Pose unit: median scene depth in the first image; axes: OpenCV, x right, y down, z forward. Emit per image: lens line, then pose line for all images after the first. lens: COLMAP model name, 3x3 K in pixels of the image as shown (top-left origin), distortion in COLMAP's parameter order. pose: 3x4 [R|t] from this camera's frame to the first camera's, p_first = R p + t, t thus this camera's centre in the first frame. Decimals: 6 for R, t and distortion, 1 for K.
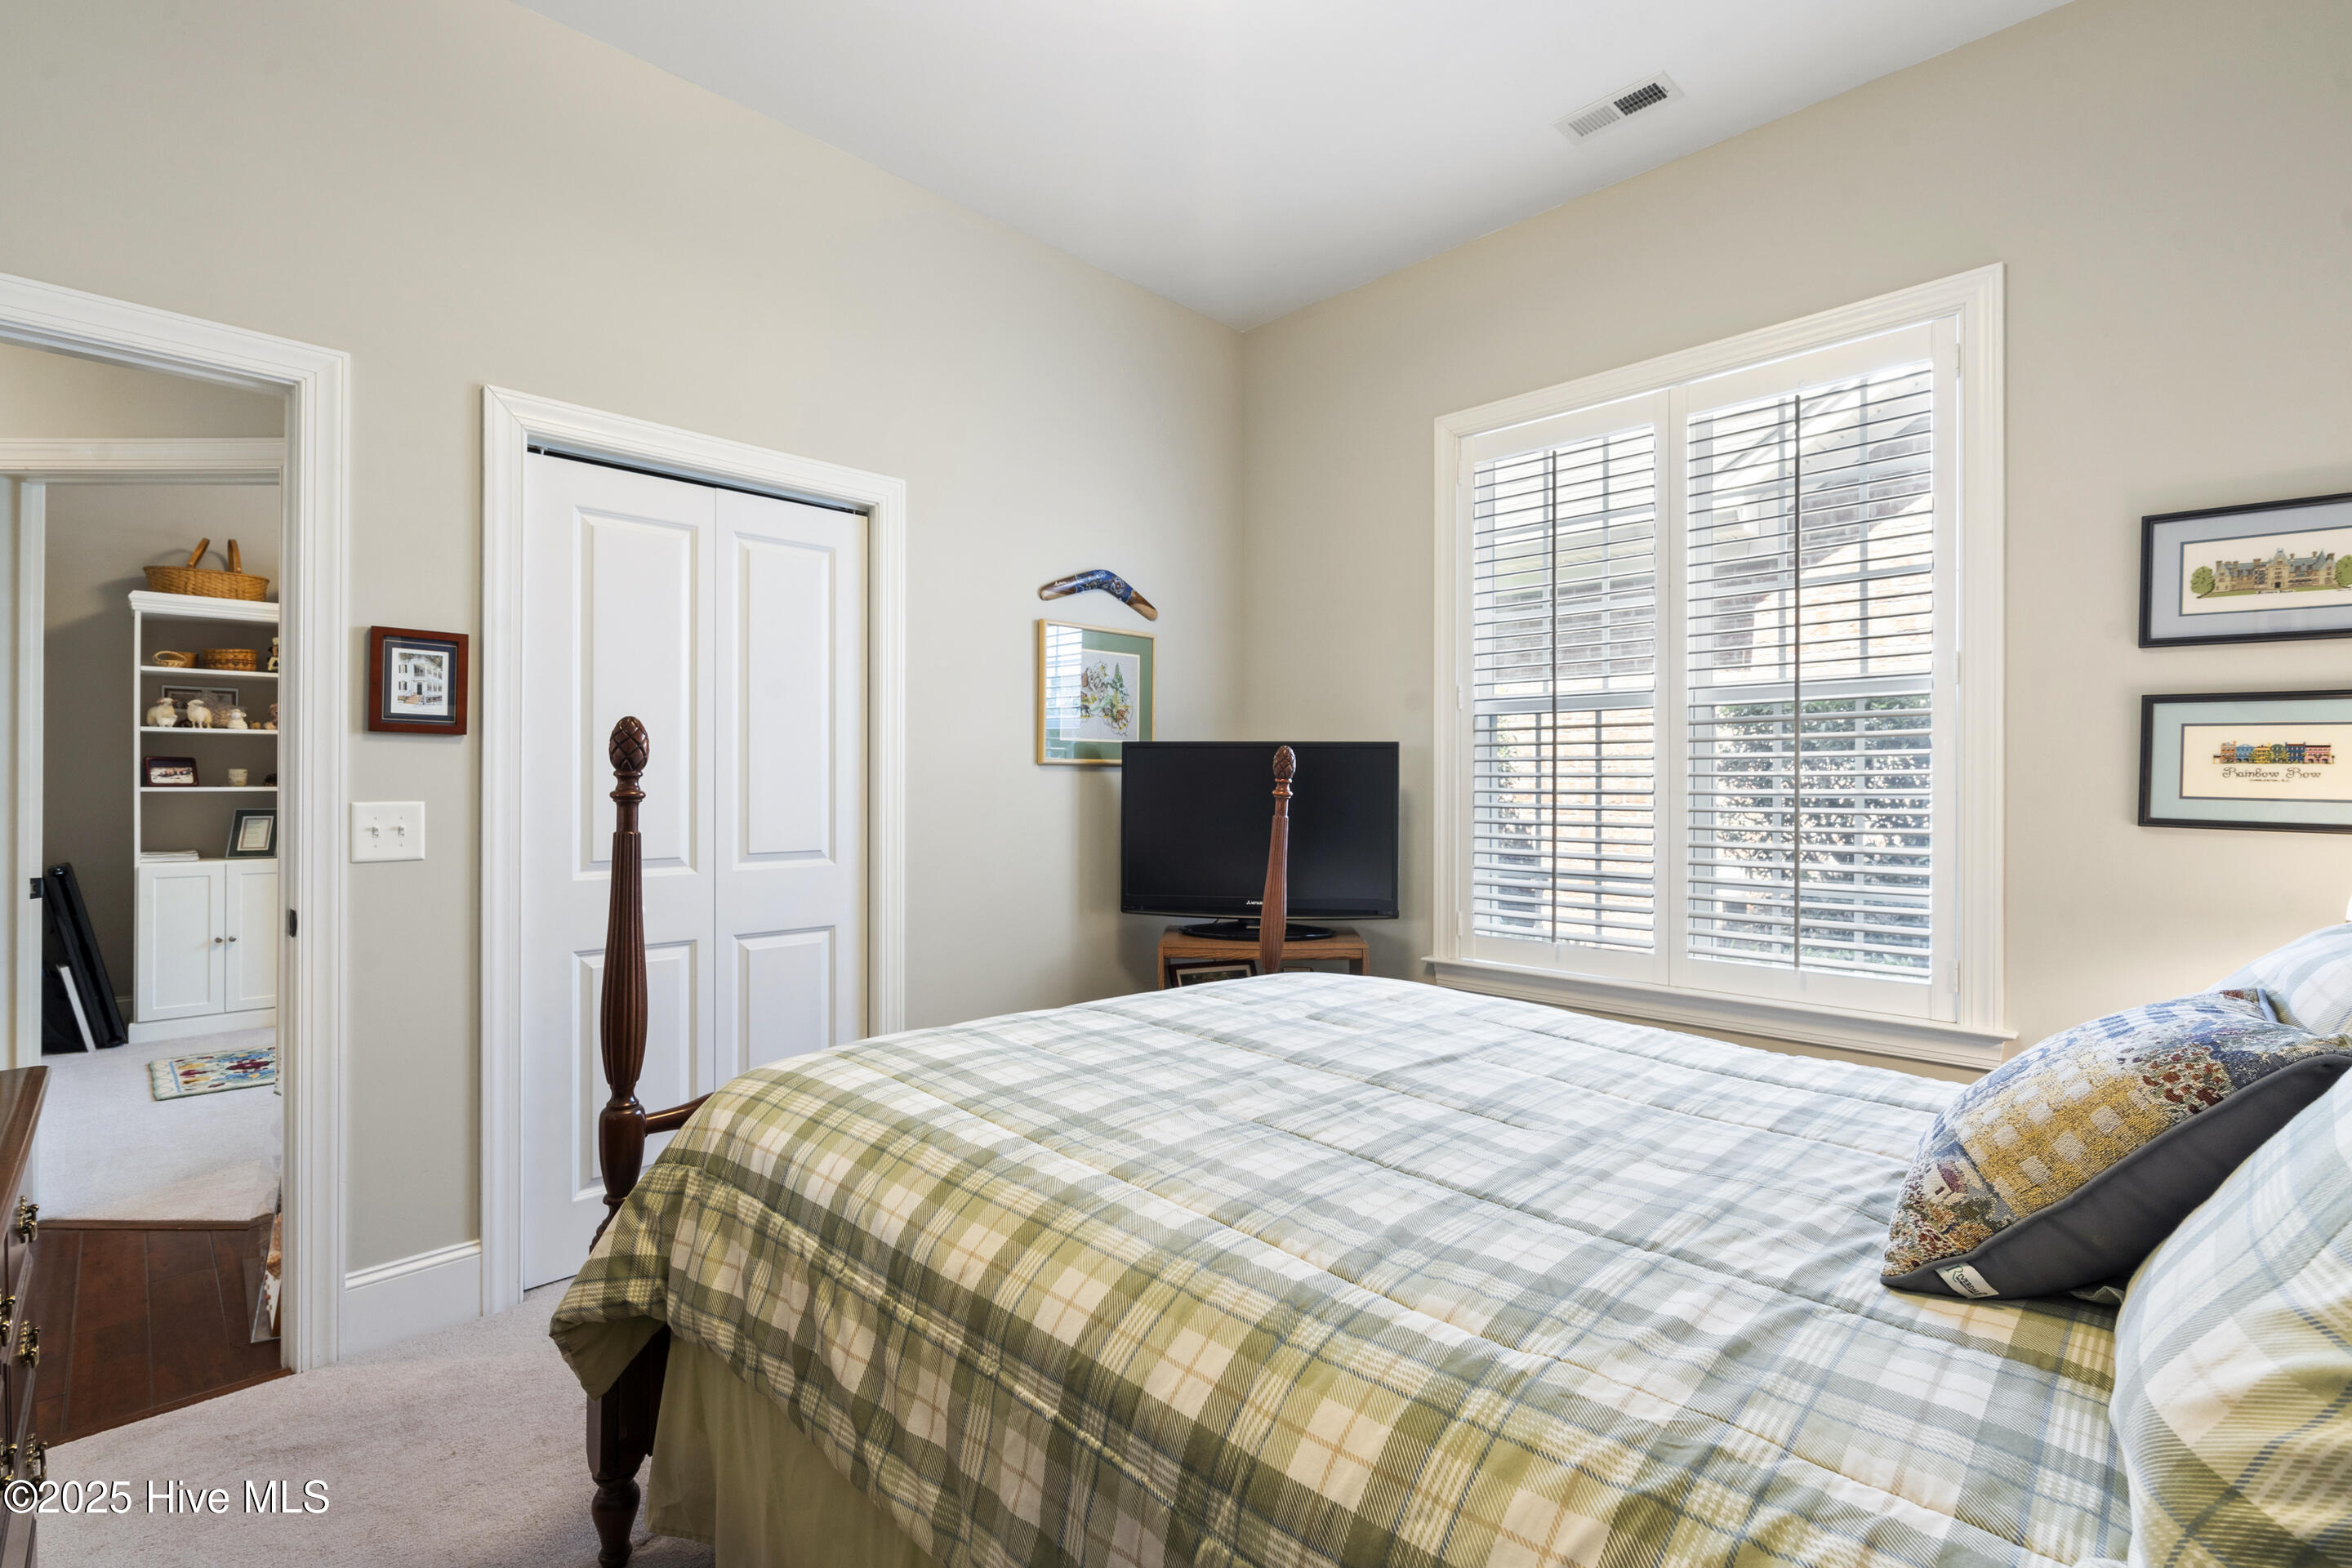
lens RADIAL K [[1071.7, 0, 1181.6], [0, 1071.7, 782.5], [0, 0, 1]] dist [0.000903, 0.000956]
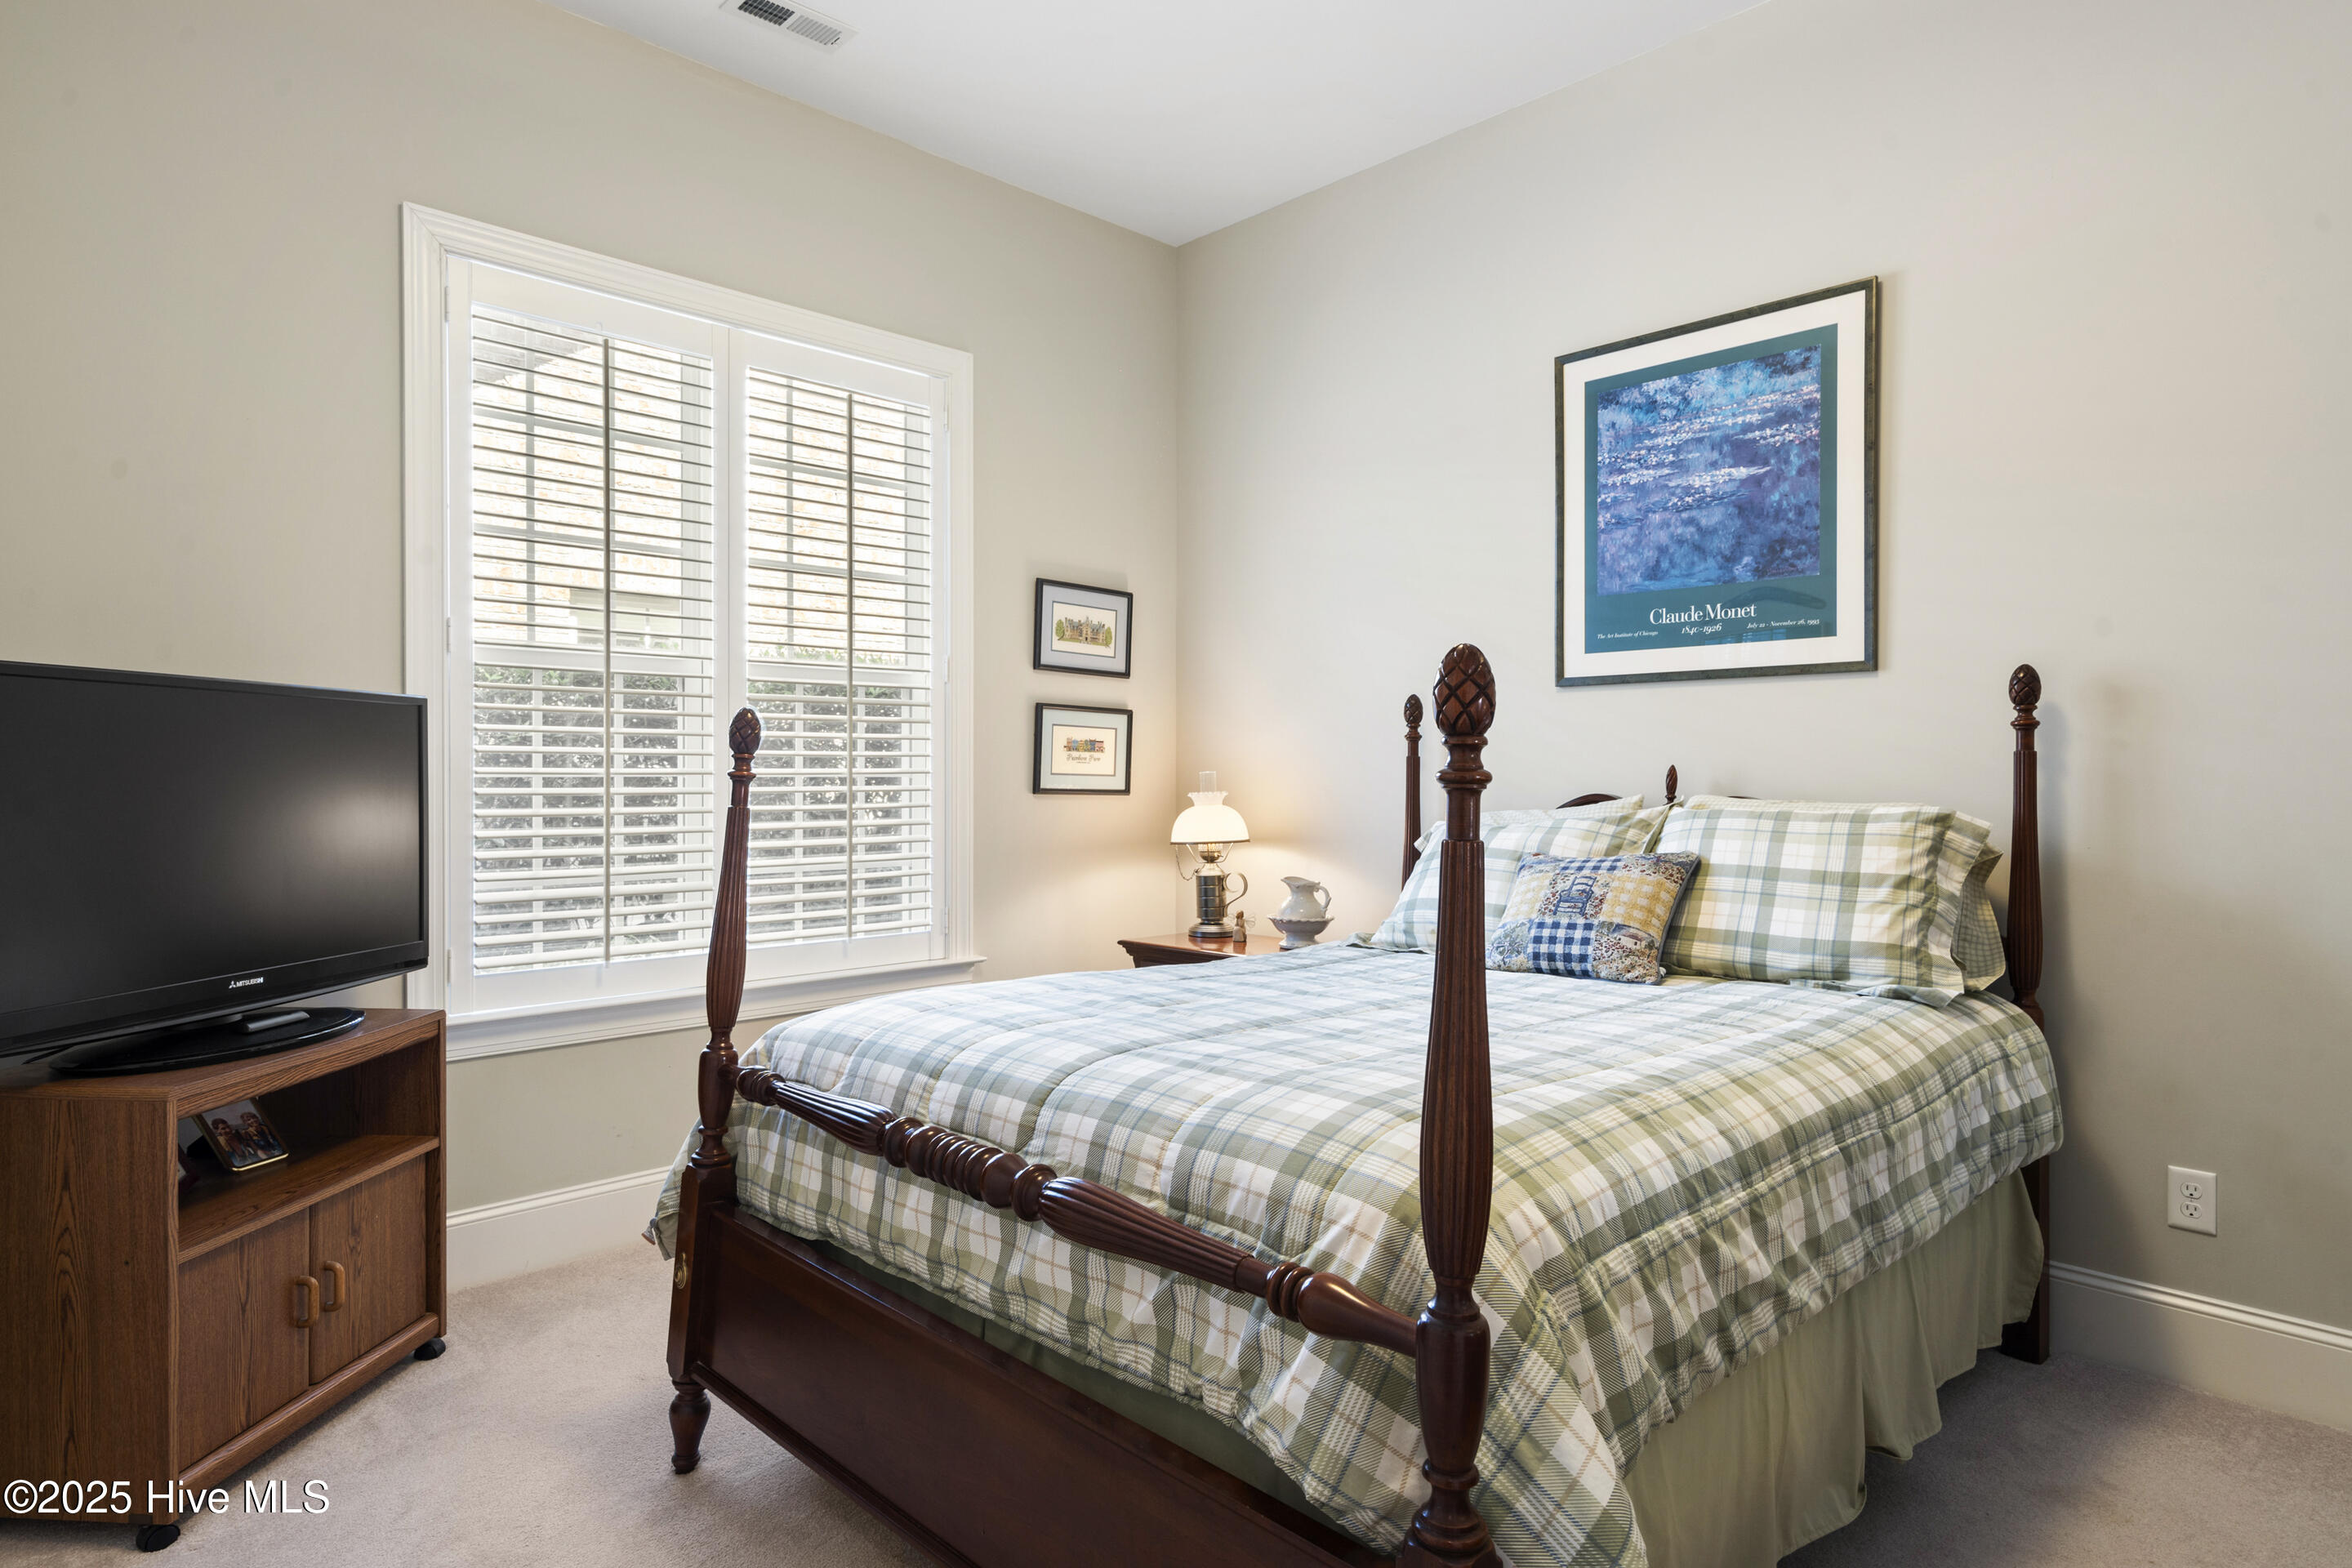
lens RADIAL K [[1282.0, 0, 1185.2], [0, 1282.0, 787.7], [0, 0, 1]] dist [0.000929, 0.000773]
pose [[0.029947, -0.014780, 0.999442, -0.834469], [-0.006246, 0.999868, 0.014973, 0.005669], [-0.999532, -0.006691, 0.029851, 0.771401]]
